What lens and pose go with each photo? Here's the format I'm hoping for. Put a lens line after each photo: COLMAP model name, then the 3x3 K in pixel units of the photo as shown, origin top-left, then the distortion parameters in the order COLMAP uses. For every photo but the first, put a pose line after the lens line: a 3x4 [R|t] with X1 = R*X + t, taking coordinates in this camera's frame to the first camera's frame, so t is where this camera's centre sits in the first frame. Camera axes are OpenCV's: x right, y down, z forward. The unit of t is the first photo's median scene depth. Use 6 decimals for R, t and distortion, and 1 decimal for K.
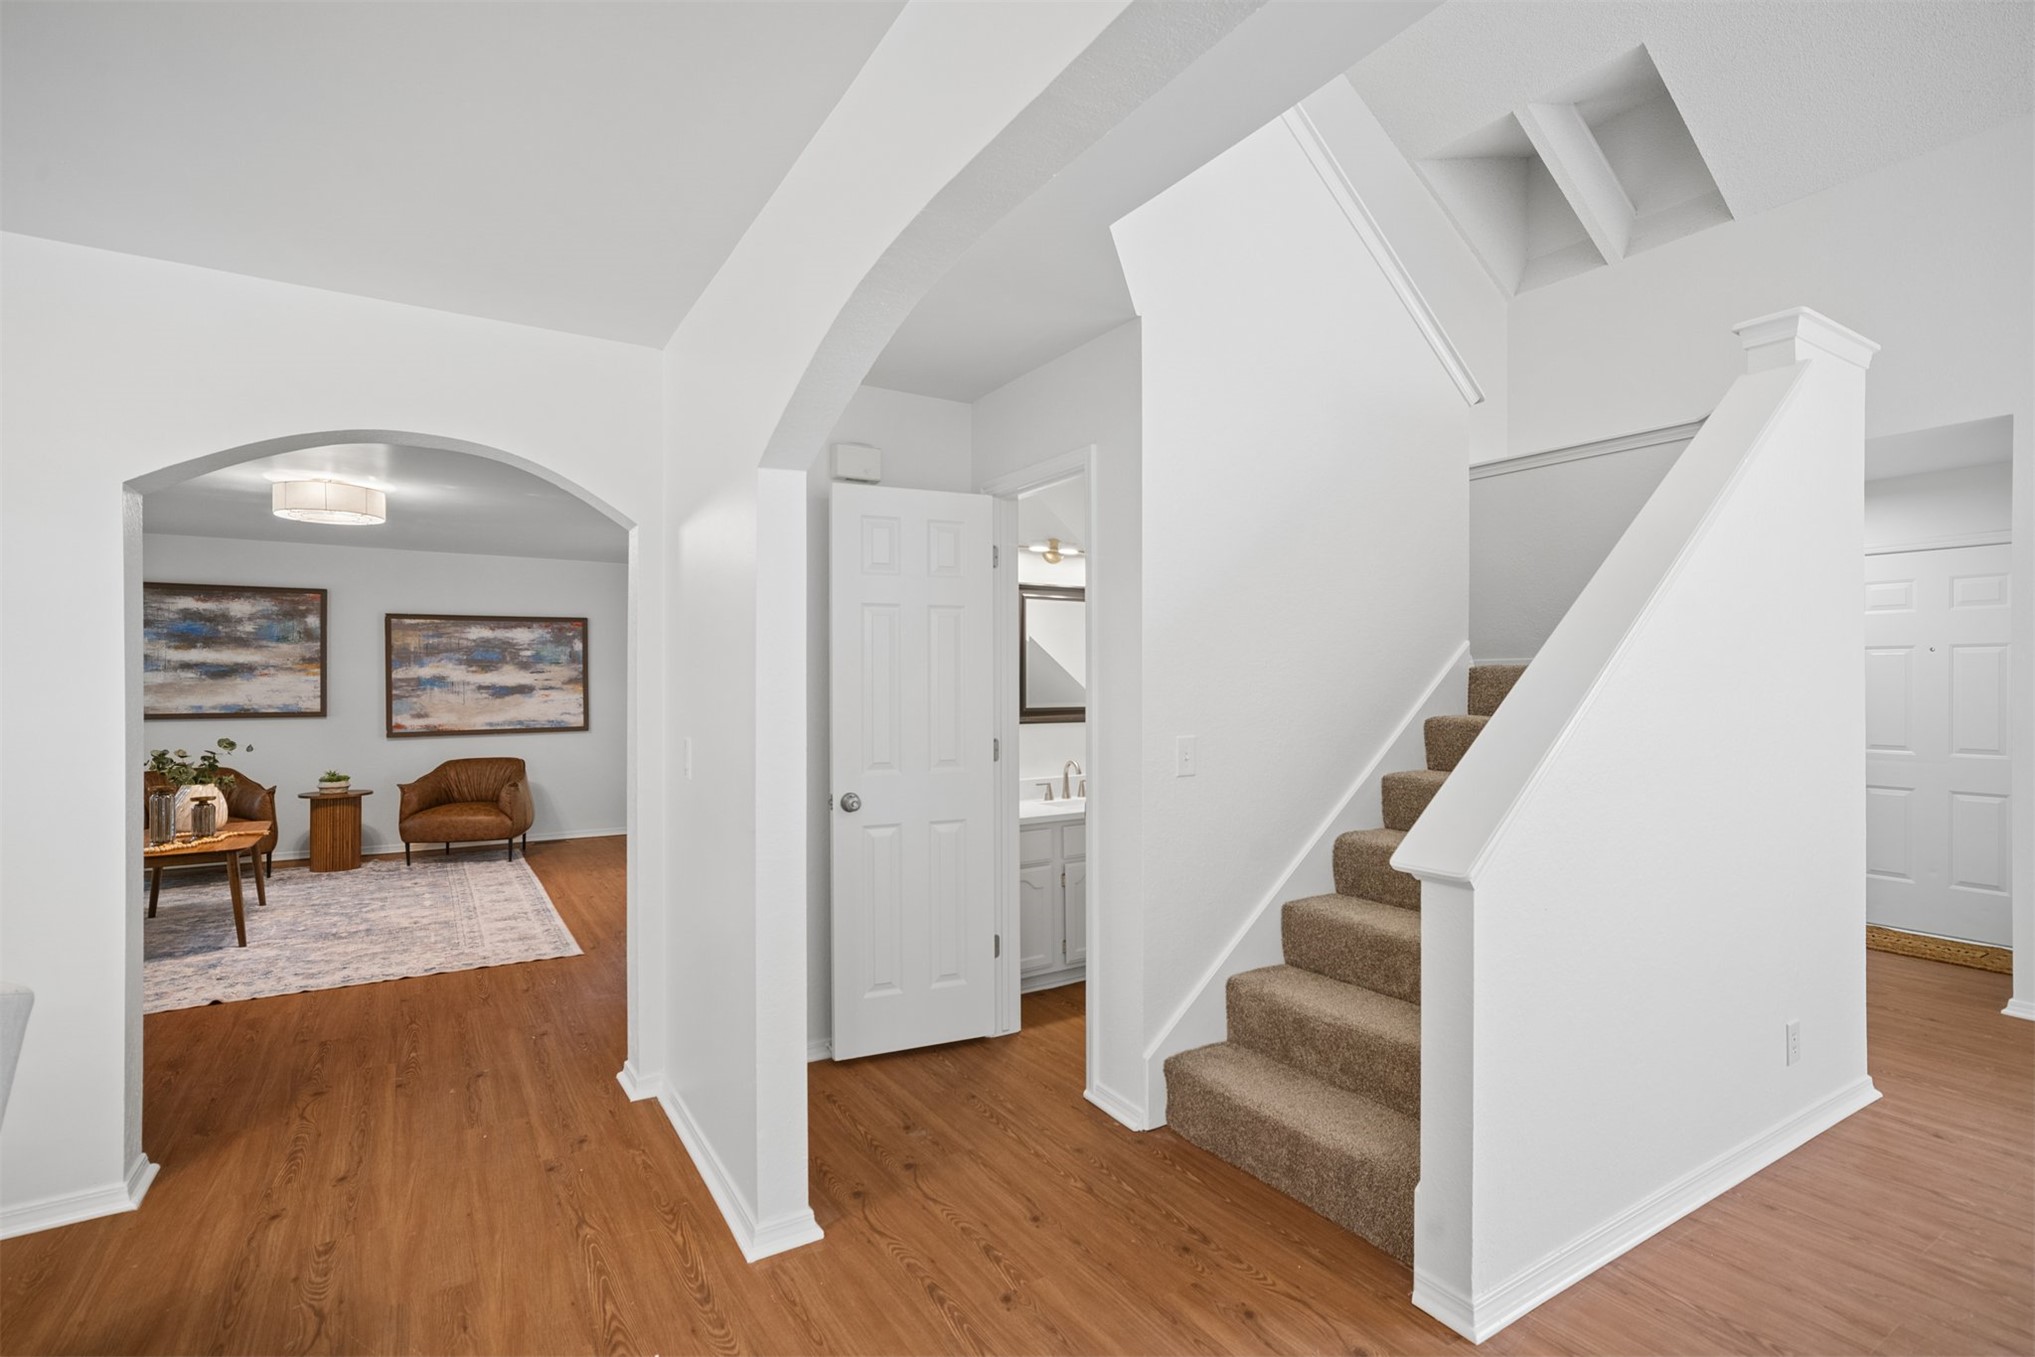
lens RADIAL K [[969.7, 0, 1023.7], [0, 969.7, 683.9], [0, 0, 1]] dist [-0.021268, 0.013898]
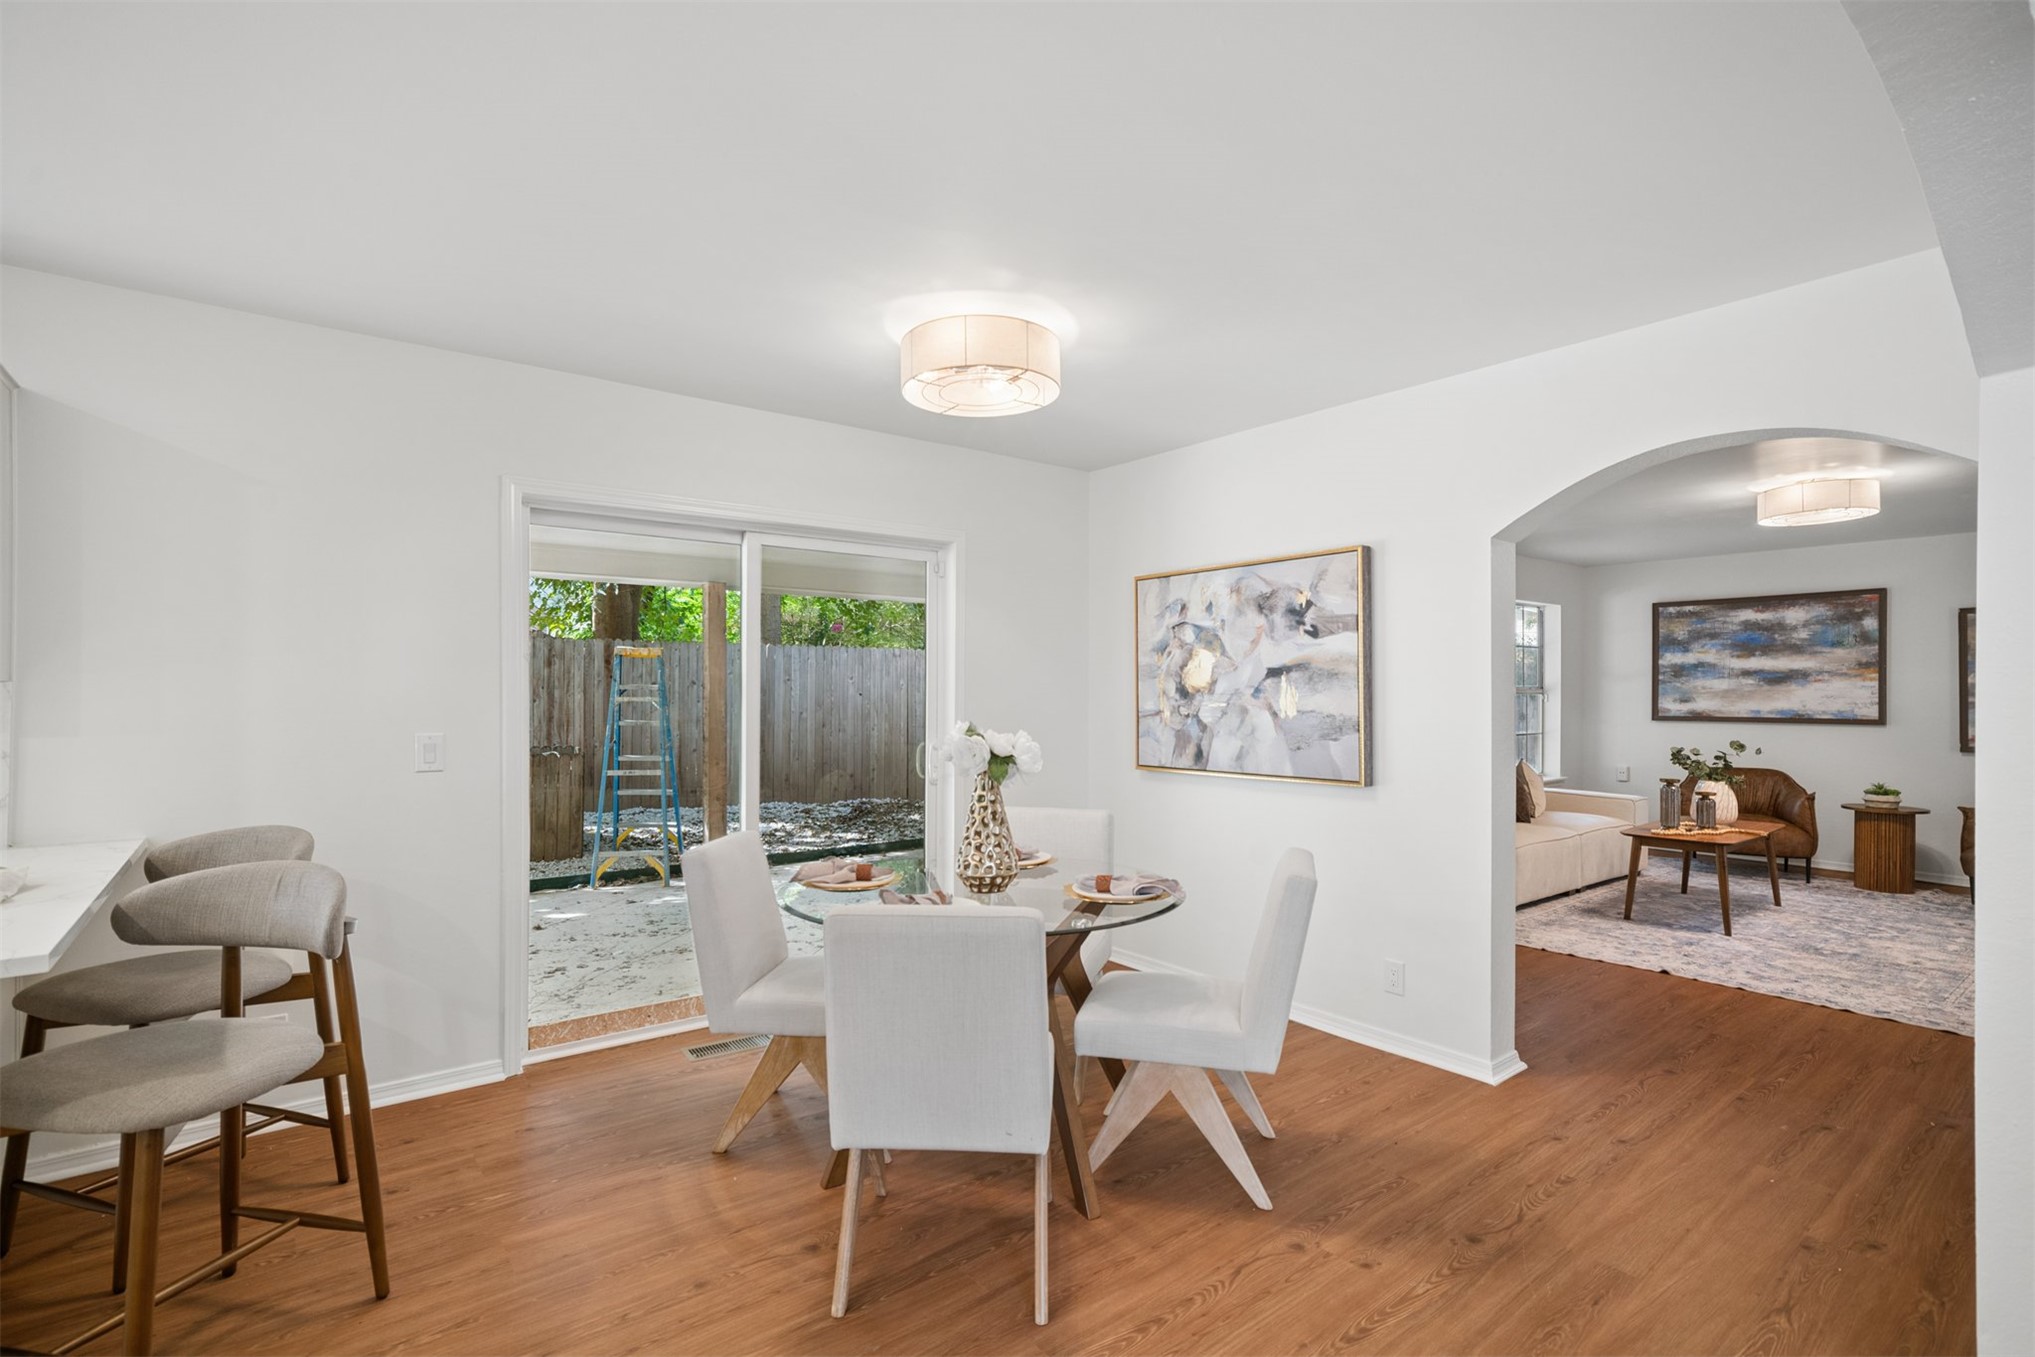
lens RADIAL K [[969.7, 0, 1023.7], [0, 969.7, 683.9], [0, 0, 1]] dist [-0.021268, 0.013898]
pose [[0.088326, -0.004903, -0.996080, 0.170086], [-0.000922, 0.999987, -0.005004, -0.000391], [0.996091, 0.001360, 0.088321, 0.116267]]
